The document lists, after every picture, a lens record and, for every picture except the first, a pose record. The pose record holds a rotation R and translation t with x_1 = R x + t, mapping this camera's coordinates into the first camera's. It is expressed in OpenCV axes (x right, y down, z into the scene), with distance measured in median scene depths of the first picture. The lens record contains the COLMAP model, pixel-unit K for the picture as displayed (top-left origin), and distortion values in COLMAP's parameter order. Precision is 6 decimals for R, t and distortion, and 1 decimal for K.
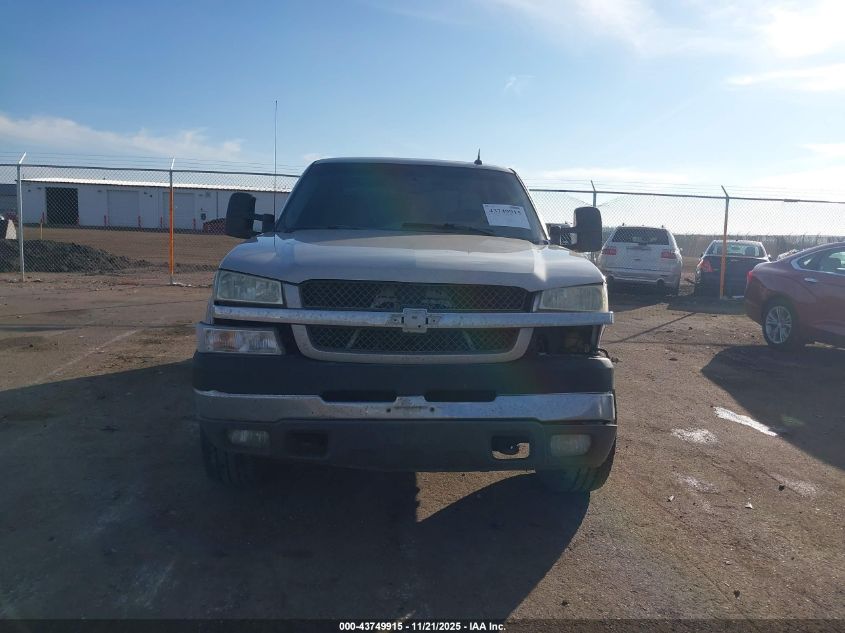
lens RADIAL K [[647.2, 0, 422.5], [0, 647.2, 316.5], [0, 0, 1]] dist [0.009109, 0.001658]
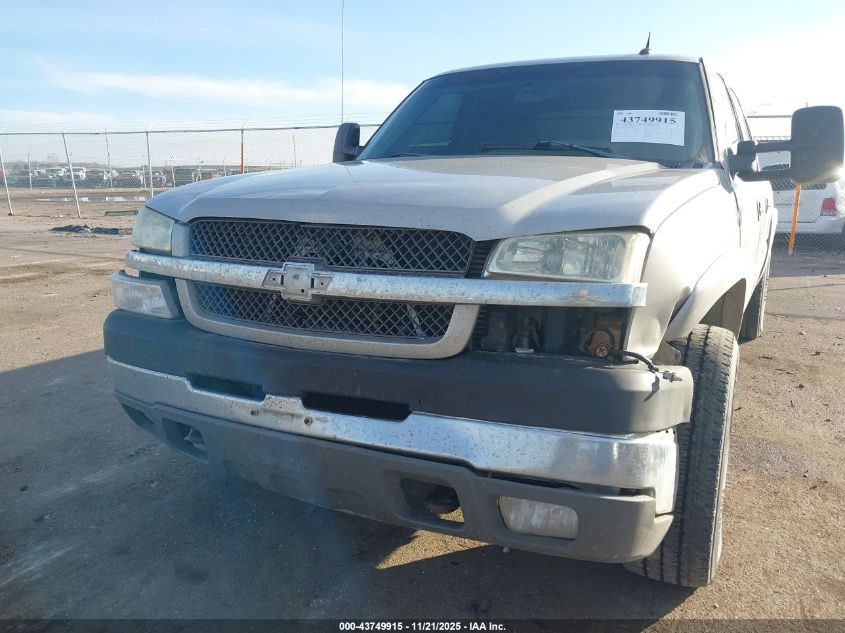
lens RADIAL K [[667.8, 0, 422.5], [0, 667.8, 316.5], [0, 0, 1]] dist [-0.013507, -0.002849]
pose [[0.874163, 0.077735, -0.479370, 0.412862], [-0.043172, 0.995637, 0.082726, -0.019236], [0.483710, -0.051621, 0.873705, 0.466545]]
